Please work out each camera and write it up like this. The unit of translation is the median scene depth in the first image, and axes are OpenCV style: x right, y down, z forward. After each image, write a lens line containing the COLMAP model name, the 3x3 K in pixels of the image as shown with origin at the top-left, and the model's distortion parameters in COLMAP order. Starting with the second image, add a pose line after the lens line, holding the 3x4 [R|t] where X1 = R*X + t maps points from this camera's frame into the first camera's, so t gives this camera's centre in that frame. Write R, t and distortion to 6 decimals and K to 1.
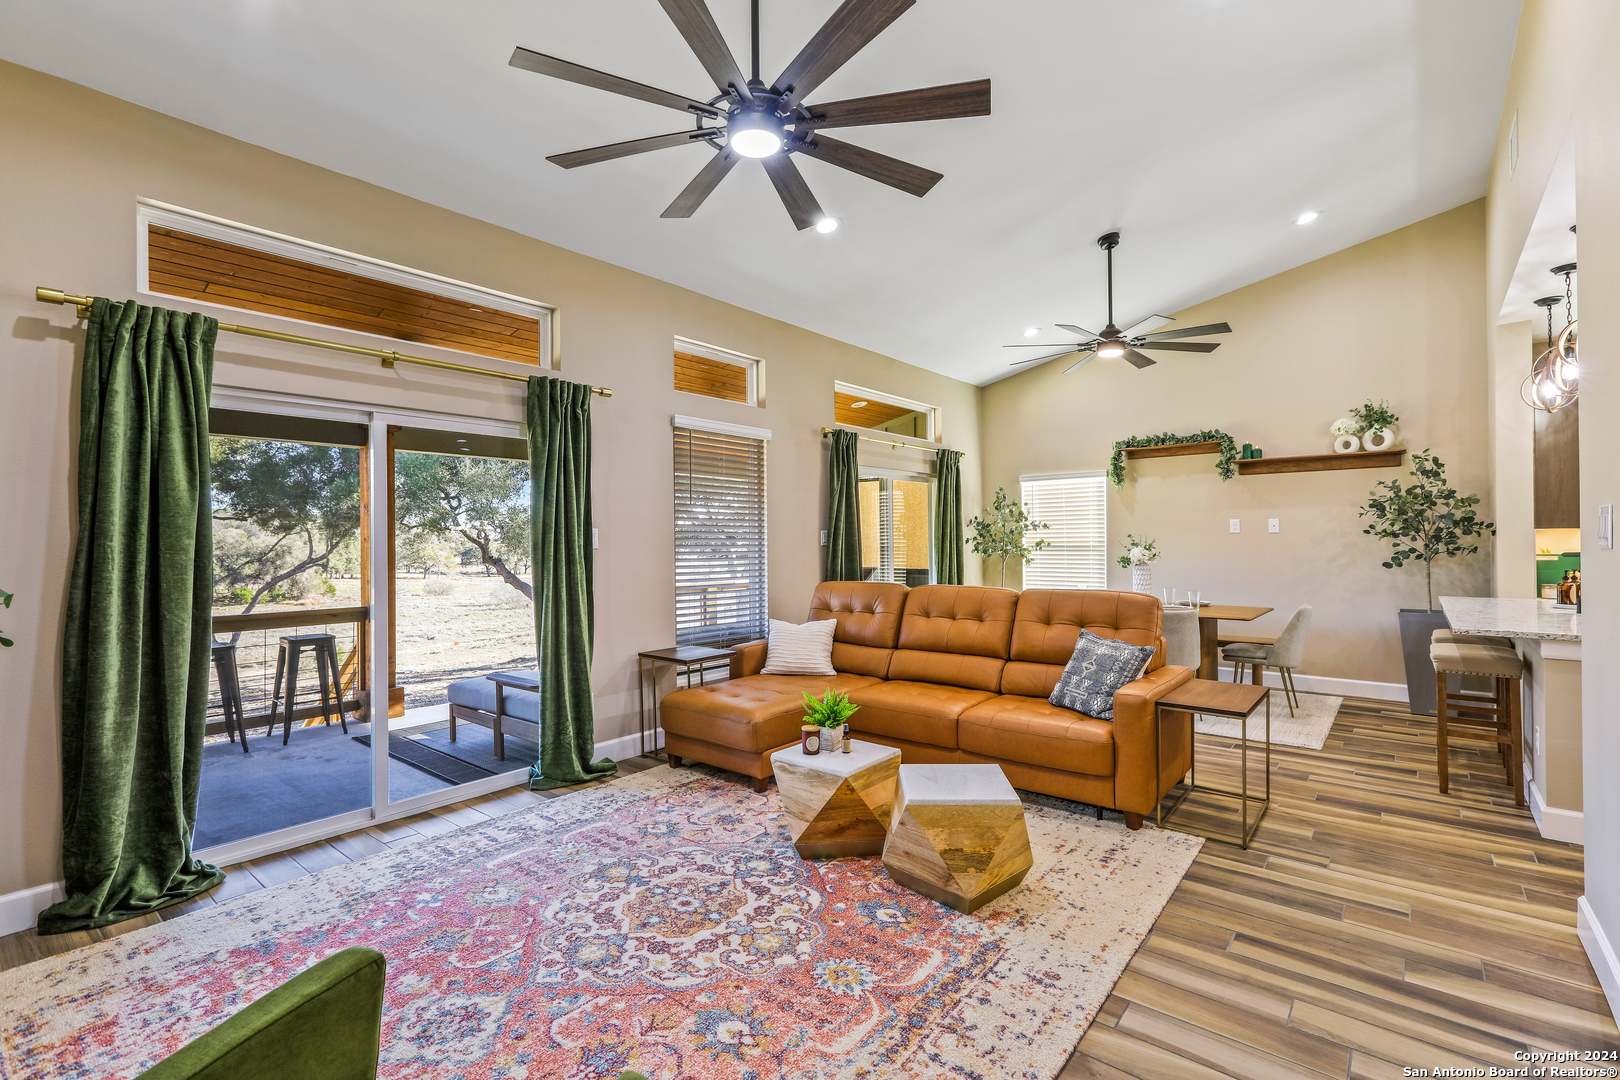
lens RADIAL K [[738.0, 0, 809.1], [0, 738.0, 535.5], [0, 0, 1]] dist [-0.001057, -0.000905]
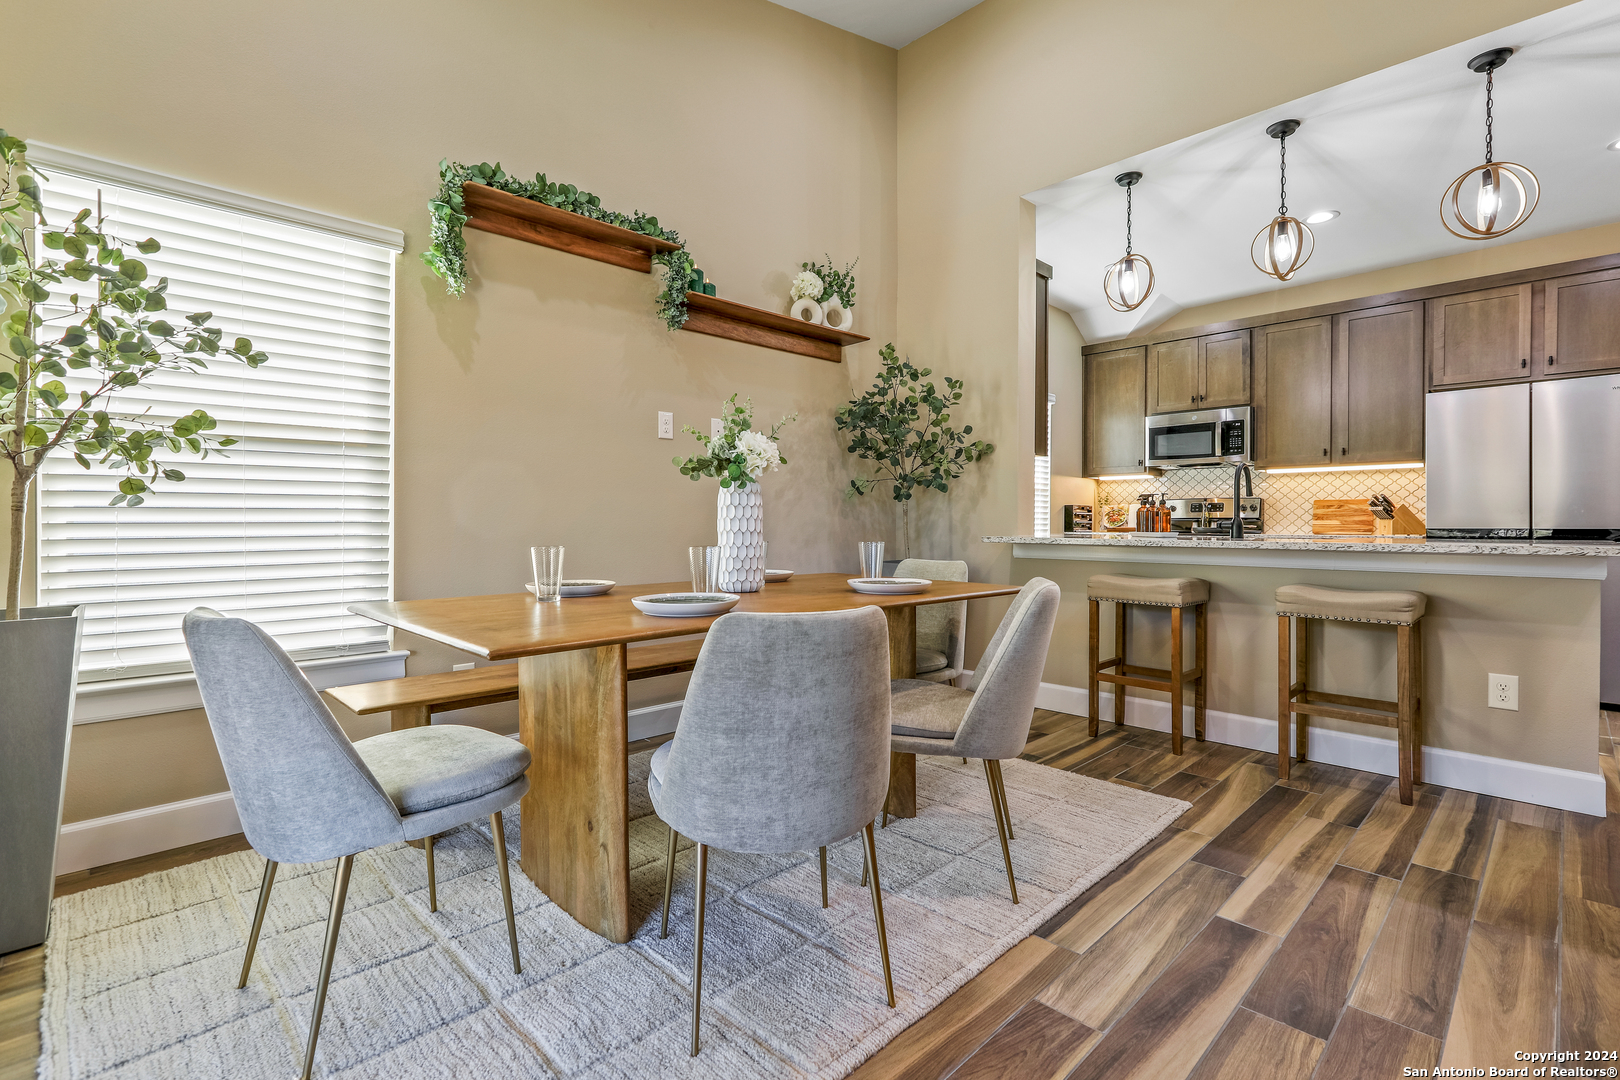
lens RADIAL K [[738.0, 0, 815.2], [0, 738.0, 528.4], [0, 0, 1]] dist [-0.001057, -0.000905]
pose [[0.107185, -0.002208, 0.994237, 0.085806], [-0.007146, 0.999970, 0.002991, 0.062208], [-0.994213, -0.007425, 0.107166, 0.921702]]
